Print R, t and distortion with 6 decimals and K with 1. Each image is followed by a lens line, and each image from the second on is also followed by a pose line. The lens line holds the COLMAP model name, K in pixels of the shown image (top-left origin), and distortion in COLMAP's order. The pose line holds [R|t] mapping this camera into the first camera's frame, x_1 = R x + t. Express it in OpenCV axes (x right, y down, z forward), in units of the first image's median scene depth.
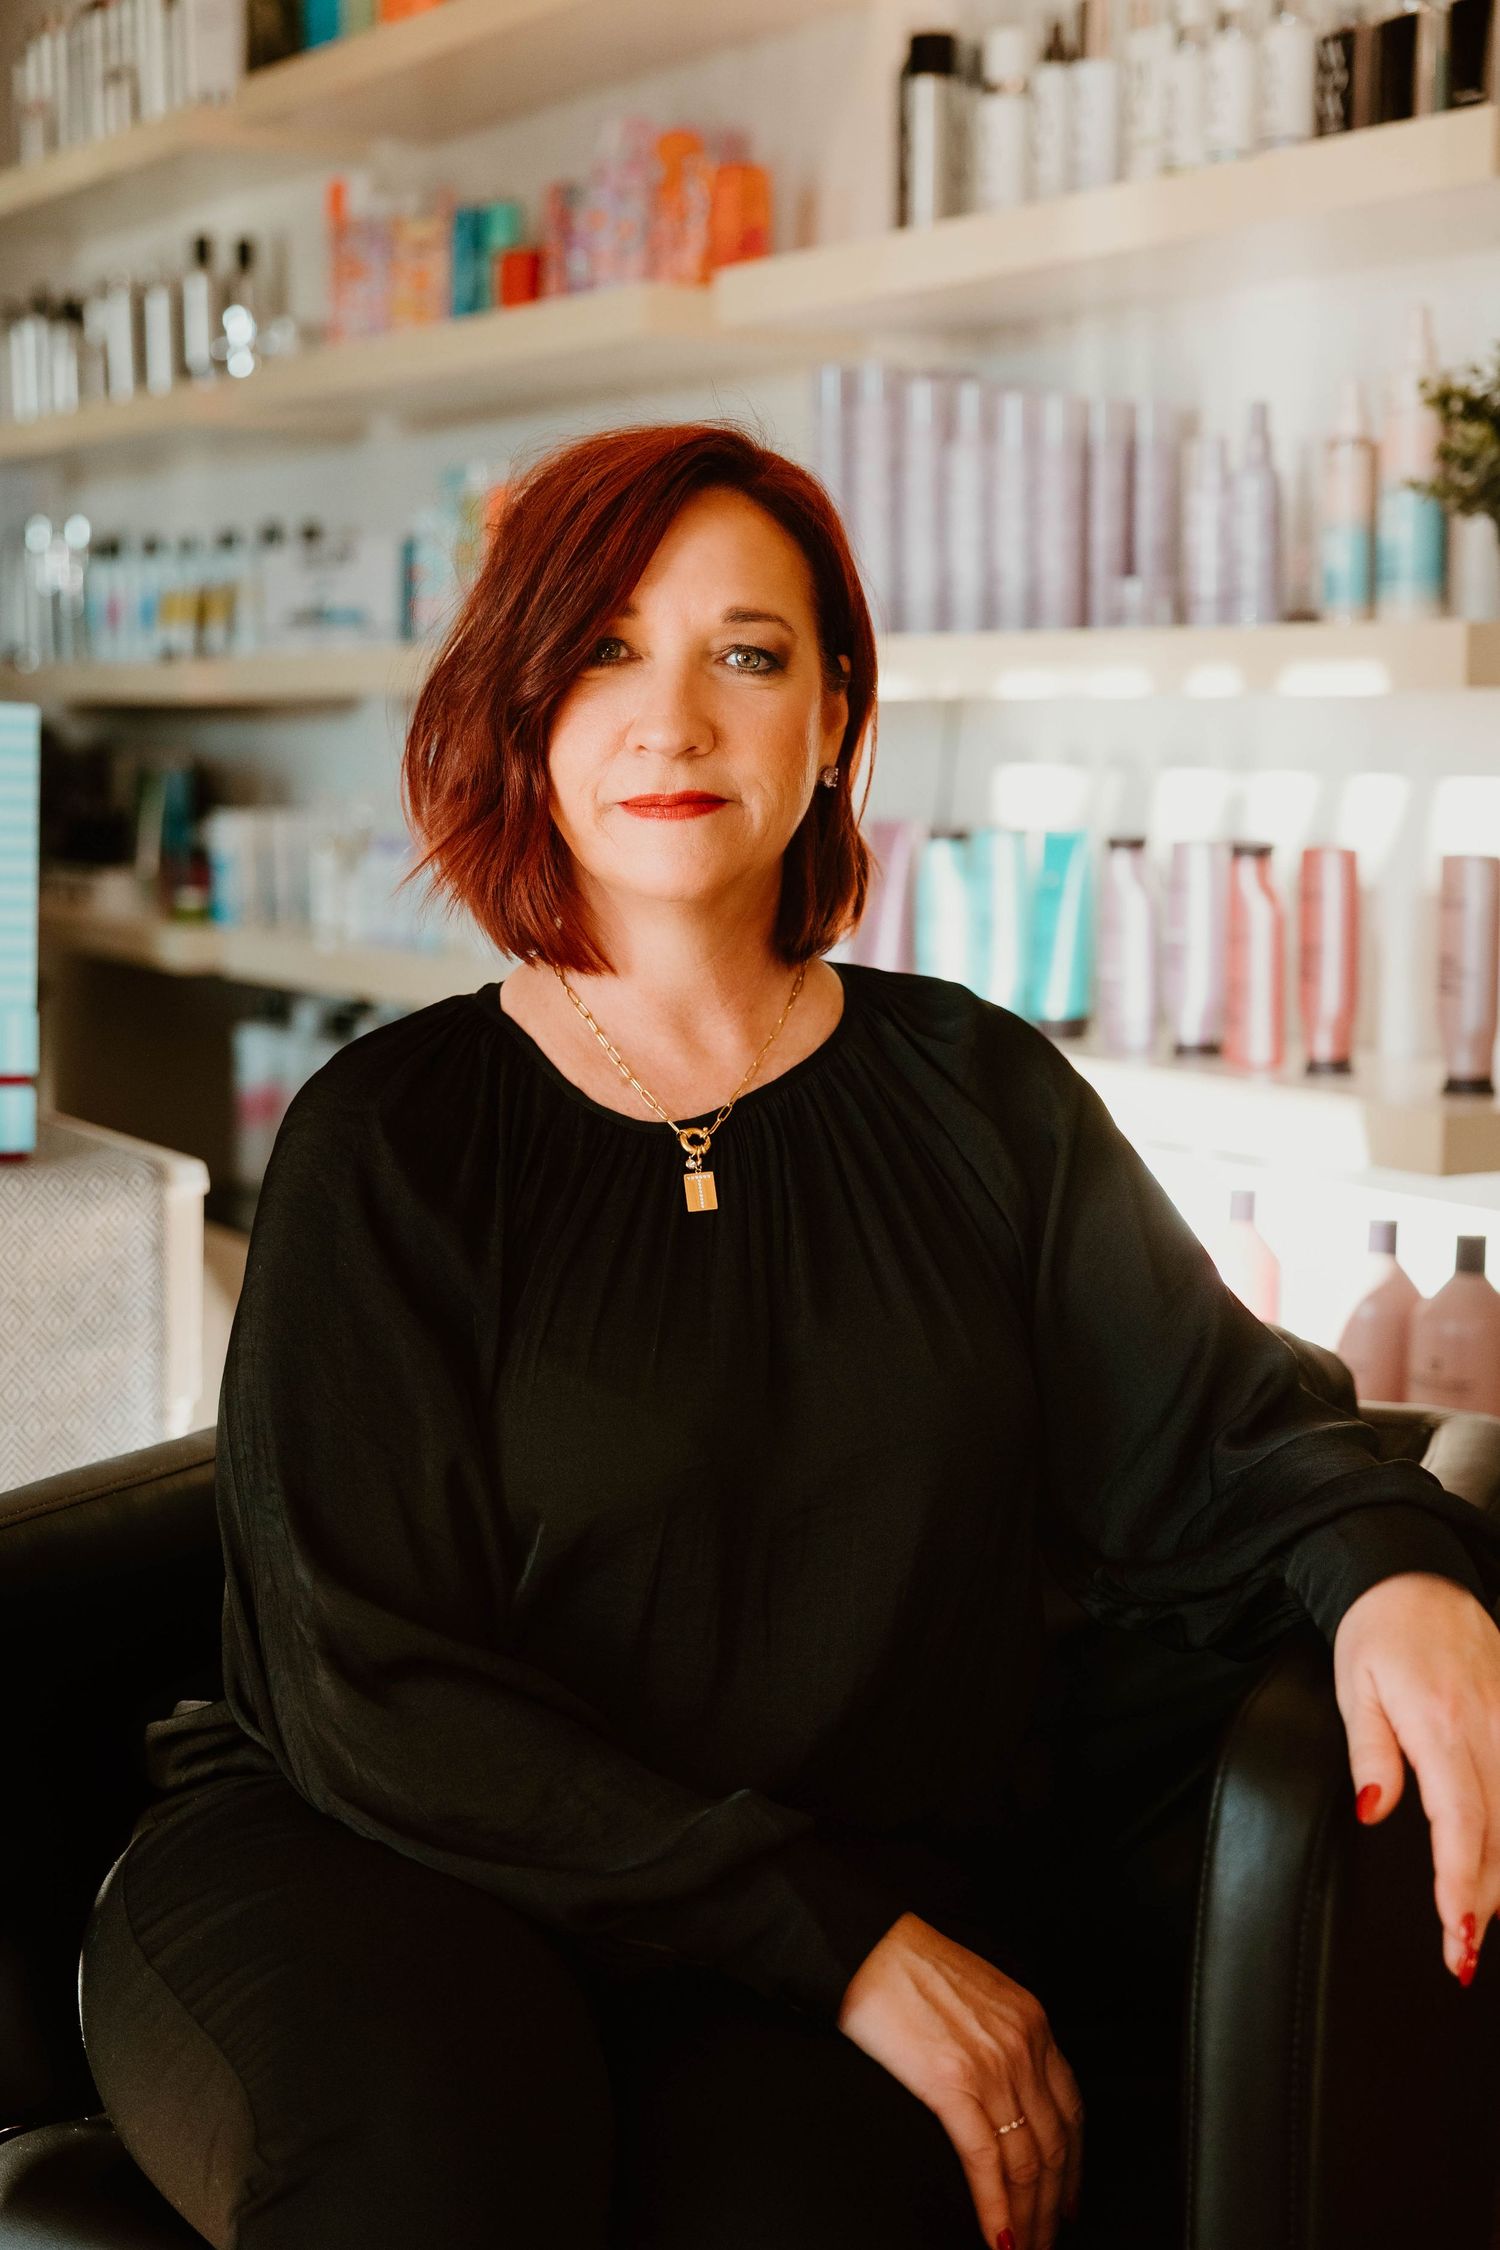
lens RADIAL K [[3667.7, 0, 752.1], [0, 3667.7, 1130.1], [0, 0, 1]] dist [0.074504, 0.000000]
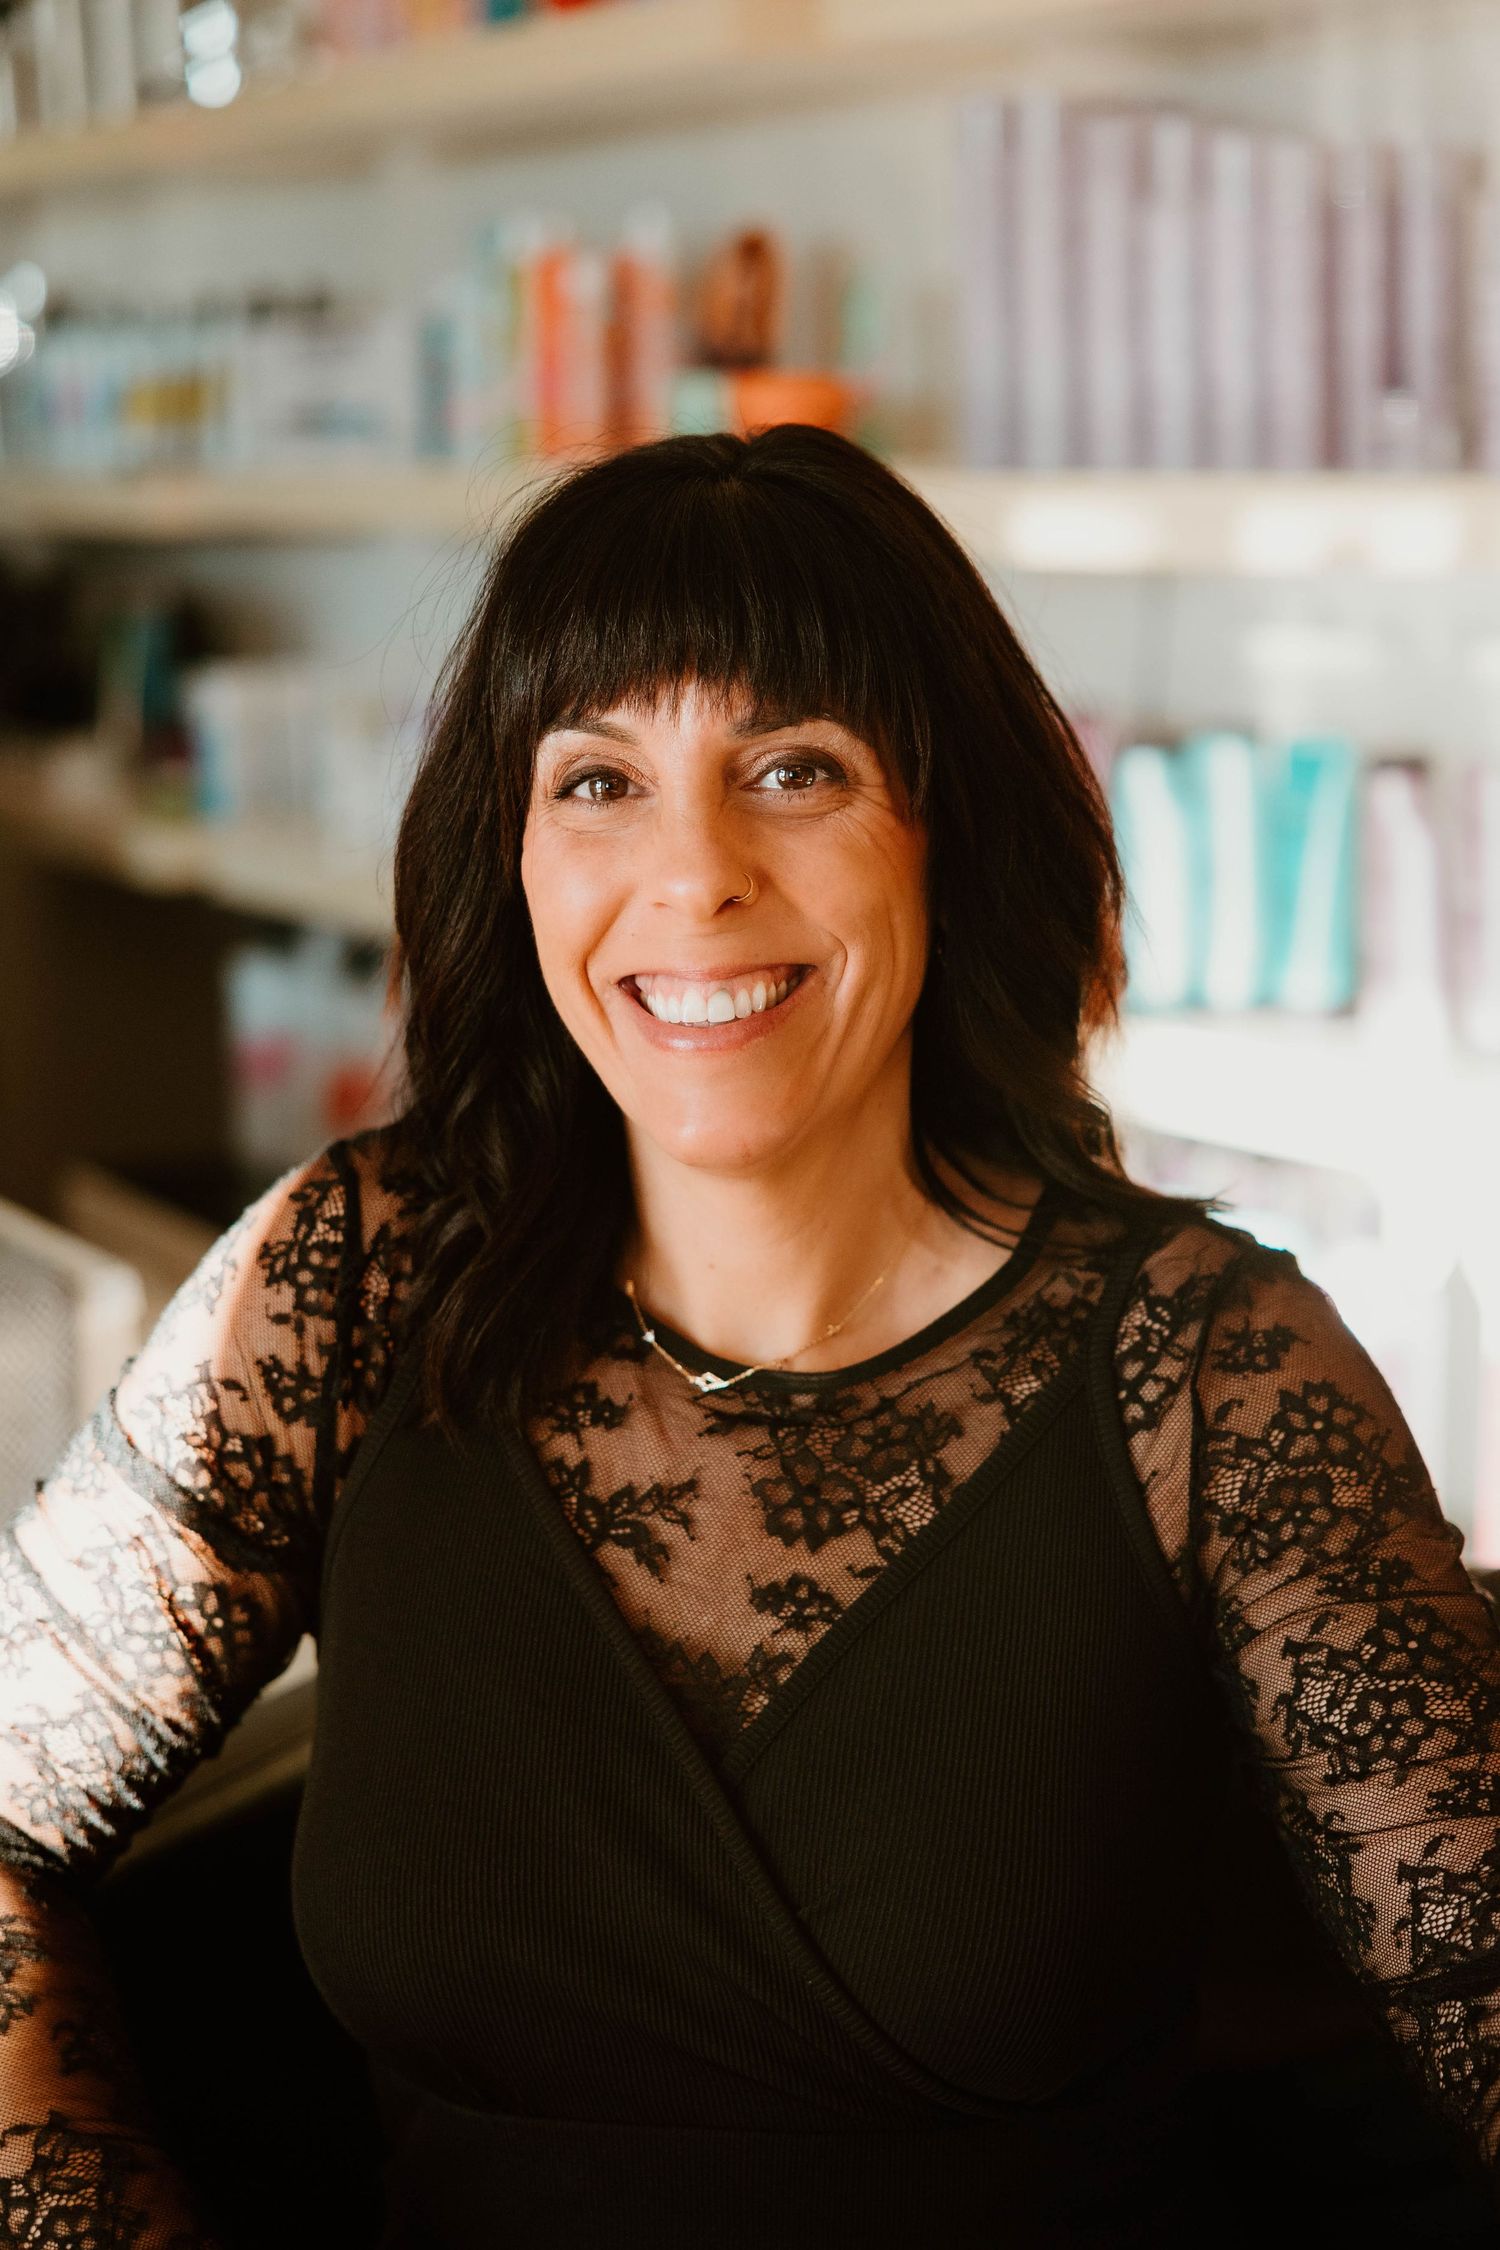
lens RADIAL K [[4455.9, 0, 758.9], [0, 4455.9, 1133.7], [0, 0, 1]] dist [0.059921, 0.000000]
pose [[0.999052, -0.017245, -0.039974, 0.008734], [0.019134, 0.998695, 0.047351, -0.044420], [0.039105, -0.048071, 0.998078, 0.097324]]
